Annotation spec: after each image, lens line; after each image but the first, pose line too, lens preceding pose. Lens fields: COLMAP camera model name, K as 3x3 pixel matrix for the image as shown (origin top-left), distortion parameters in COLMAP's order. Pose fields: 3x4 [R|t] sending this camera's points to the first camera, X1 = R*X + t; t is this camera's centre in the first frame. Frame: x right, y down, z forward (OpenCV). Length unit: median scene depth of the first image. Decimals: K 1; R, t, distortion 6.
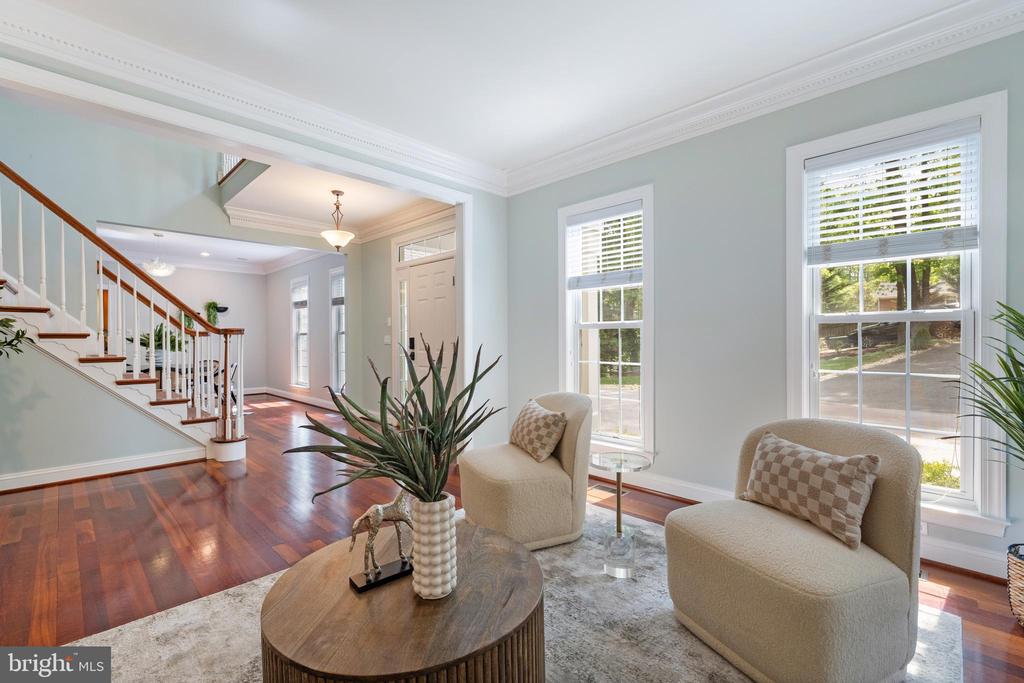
lens RADIAL K [[446.3, 0, 512.0], [0, 446.3, 341.5], [0, 0, 1]] dist [0.000634, -0.000039]
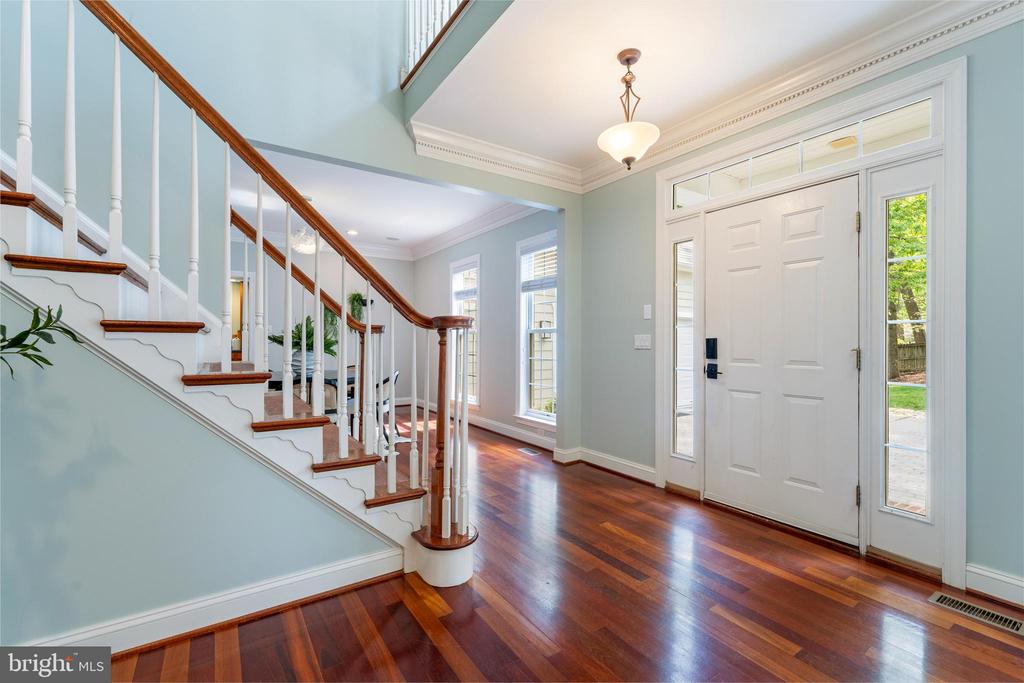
lens RADIAL K [[441.4, 0, 512.0], [0, 441.4, 341.5], [0, 0, 1]] dist [-0.000647, -0.000146]
pose [[0.980444, 0.010435, -0.196520, -0.468393], [-0.011604, 0.999921, -0.004796, 0.000638], [0.196454, 0.006983, 0.980488, 0.529614]]
